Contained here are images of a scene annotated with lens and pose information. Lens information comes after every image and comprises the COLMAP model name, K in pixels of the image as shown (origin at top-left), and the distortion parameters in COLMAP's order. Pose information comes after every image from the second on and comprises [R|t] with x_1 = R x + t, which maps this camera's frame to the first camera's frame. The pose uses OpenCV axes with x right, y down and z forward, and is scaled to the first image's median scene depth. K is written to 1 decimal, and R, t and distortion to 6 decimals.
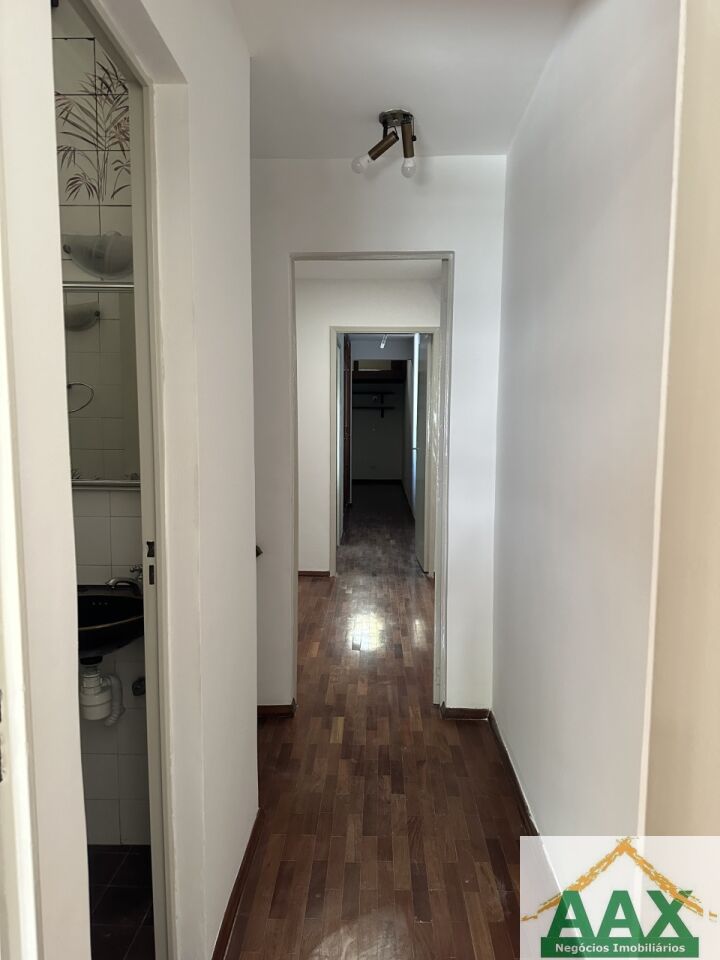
lens RADIAL K [[676.3, 0, 358.5], [0, 676.3, 482.5], [0, 0, 1]] dist [0.038208, -0.046552]
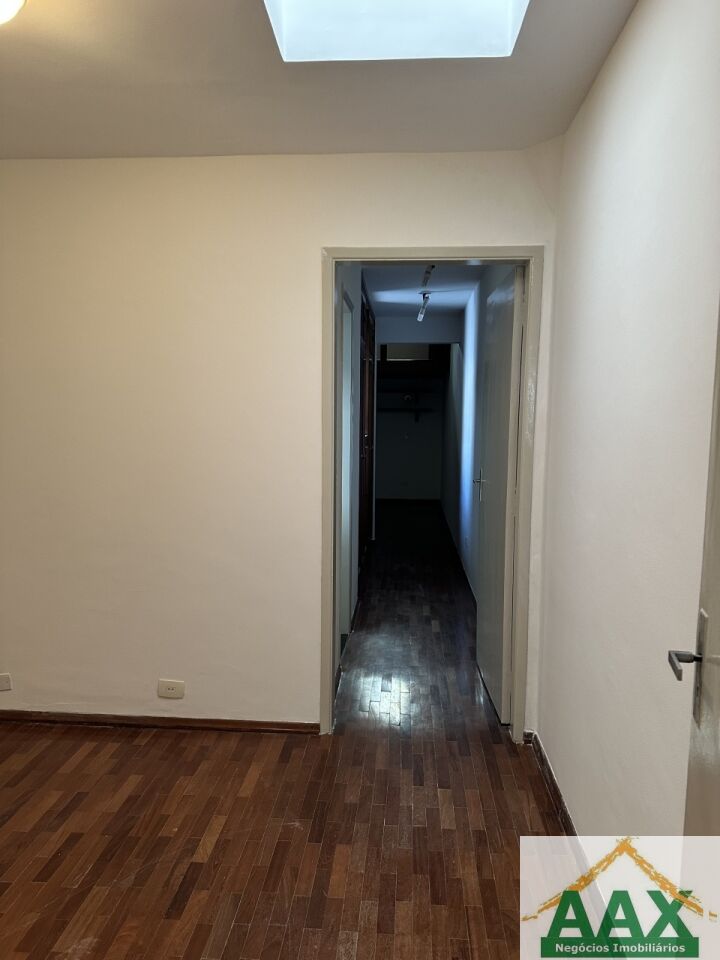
lens RADIAL K [[676.3, 0, 358.5], [0, 676.3, 482.5], [0, 0, 1]] dist [0.038208, -0.046552]
pose [[0.998927, 0.010090, -0.045197, 0.006589], [-0.010248, 0.999942, -0.003261, -0.039201], [0.045161, 0.003721, 0.998973, 0.365877]]
